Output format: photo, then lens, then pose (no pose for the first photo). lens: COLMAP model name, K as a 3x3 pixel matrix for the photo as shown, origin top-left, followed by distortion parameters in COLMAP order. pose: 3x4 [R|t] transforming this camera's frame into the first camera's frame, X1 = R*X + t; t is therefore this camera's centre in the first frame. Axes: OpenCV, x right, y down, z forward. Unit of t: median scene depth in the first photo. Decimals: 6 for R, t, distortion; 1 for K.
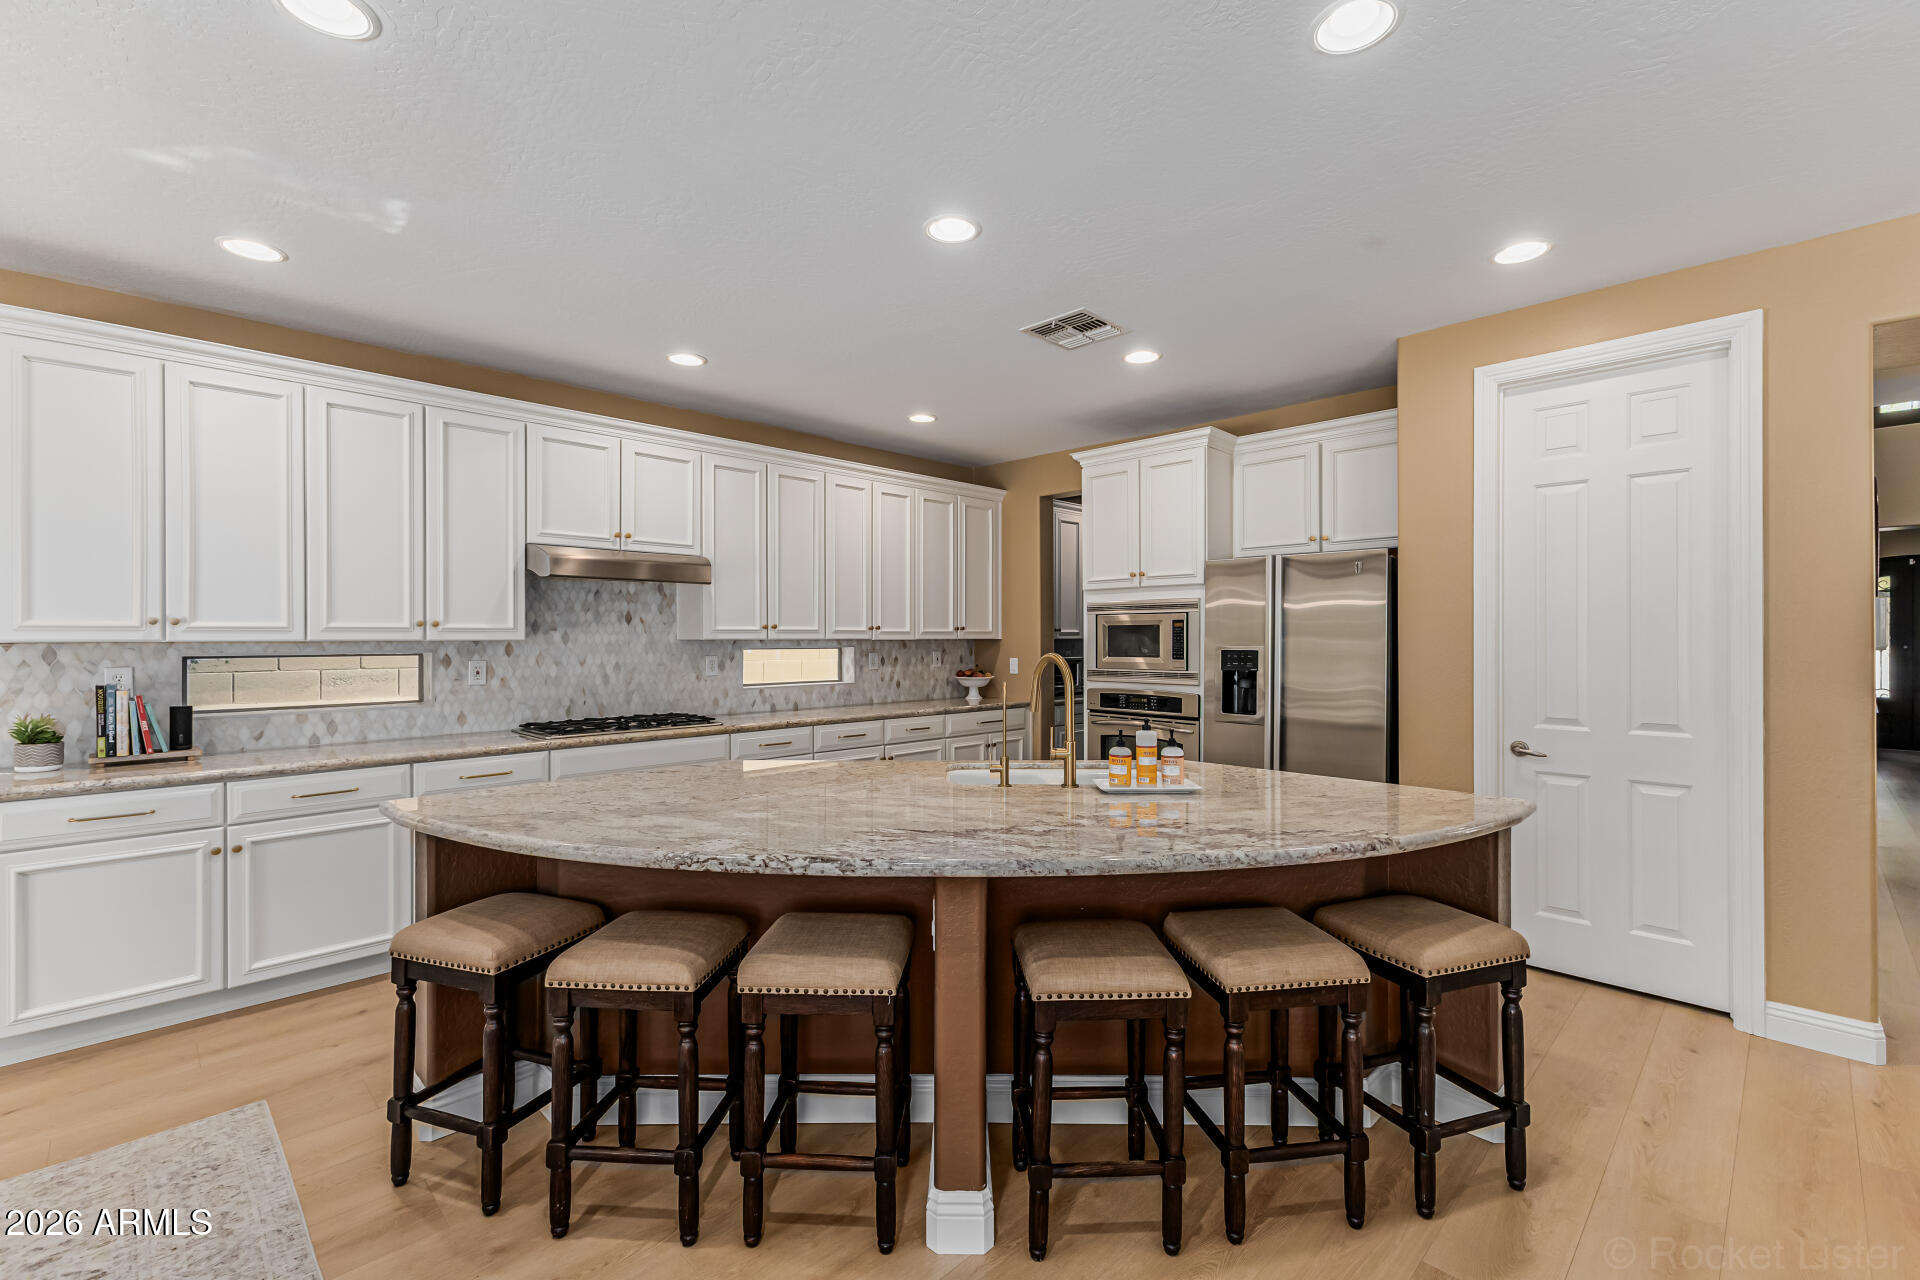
lens RADIAL K [[829.0, 0, 952.5], [0, 829.0, 636.8], [0, 0, 1]] dist [0.002051, -0.000268]
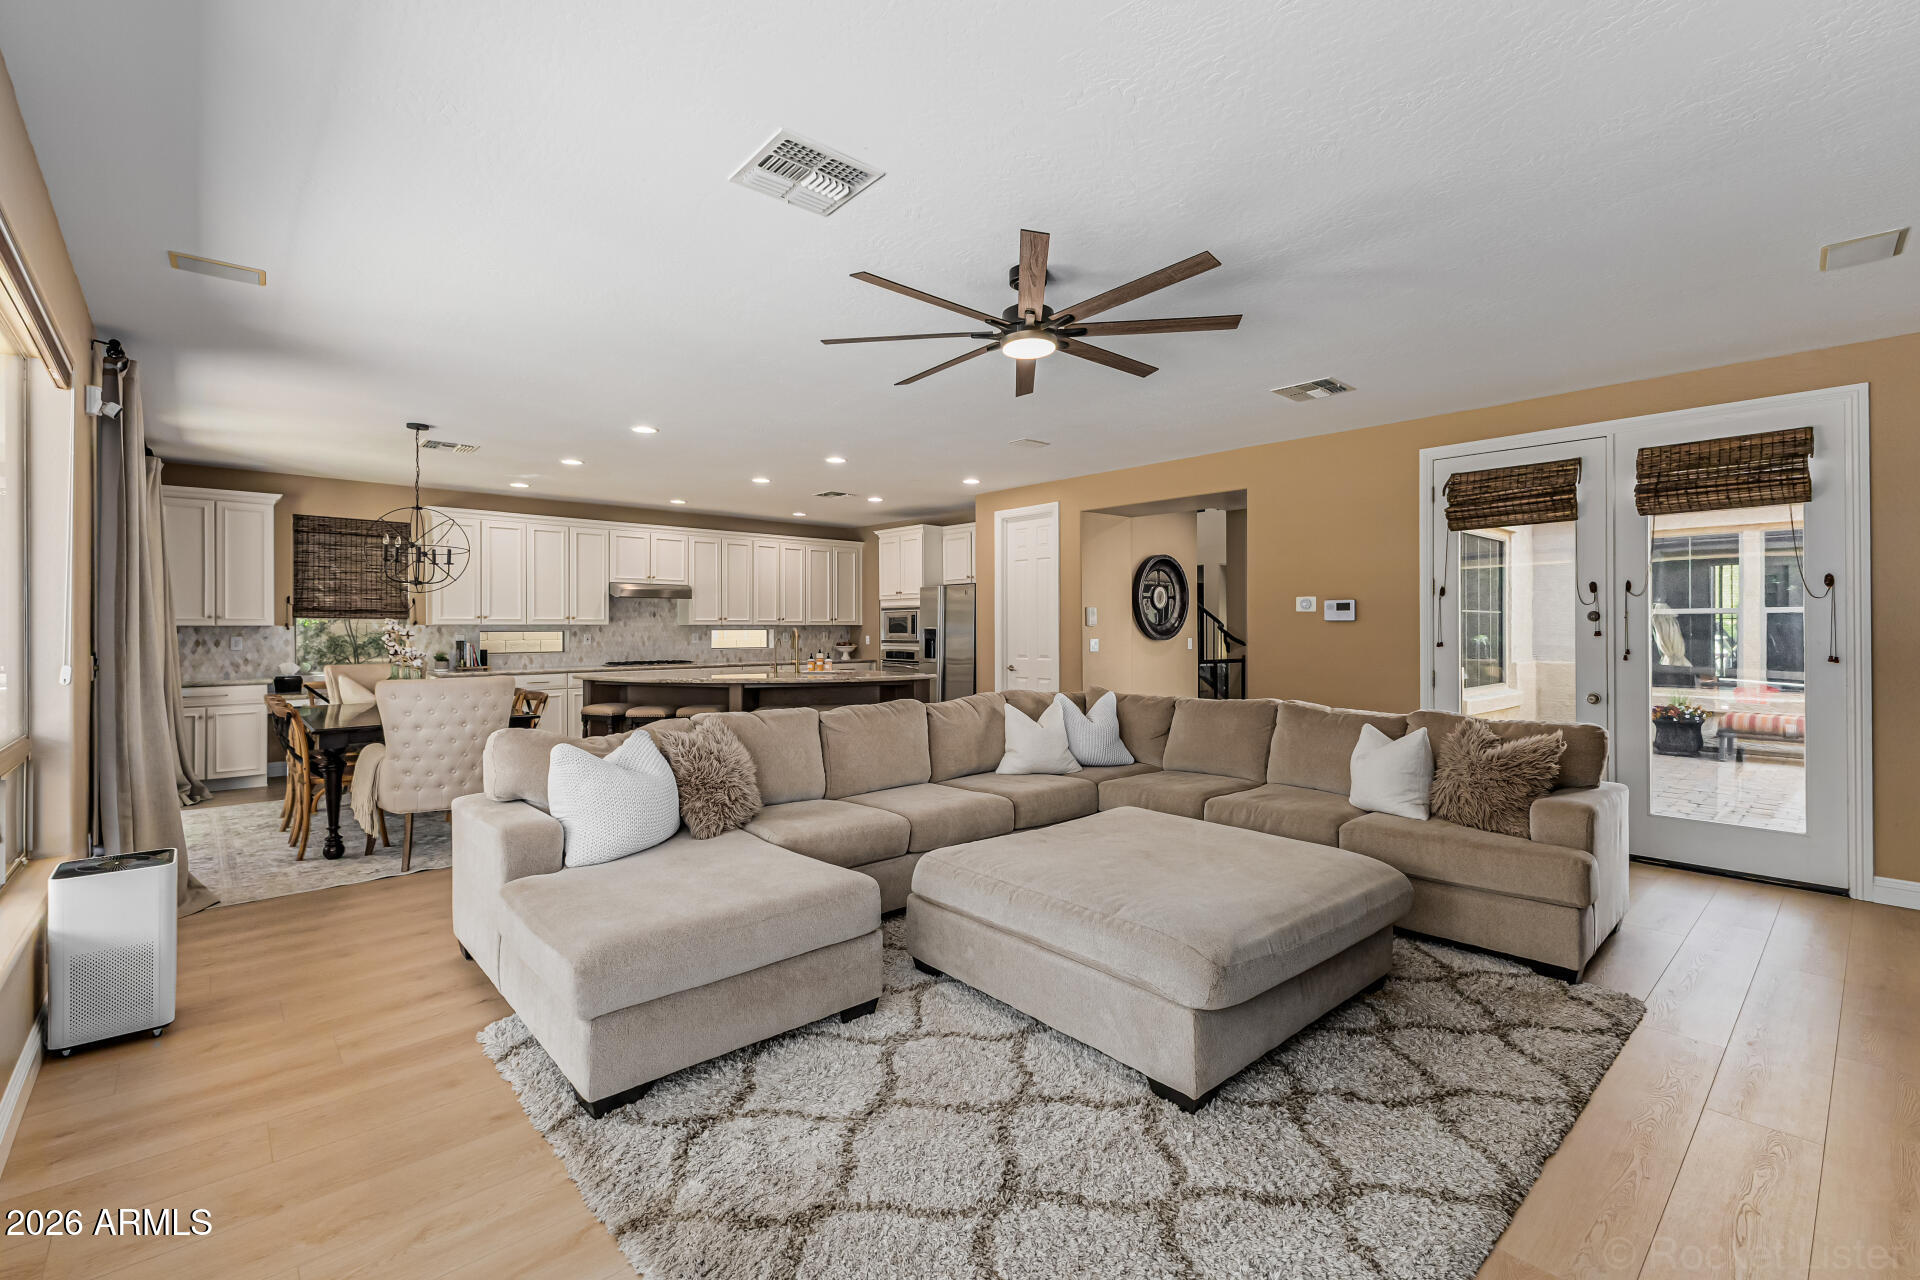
lens RADIAL K [[839.4, 0, 970.3], [0, 839.4, 627.3], [0, 0, 1]] dist [0.001193, -0.000017]
pose [[0.999163, -0.002344, -0.040829, 0.497848], [0.002316, 0.999997, -0.000750, 0.012795], [0.040831, 0.000655, 0.999166, -1.098756]]
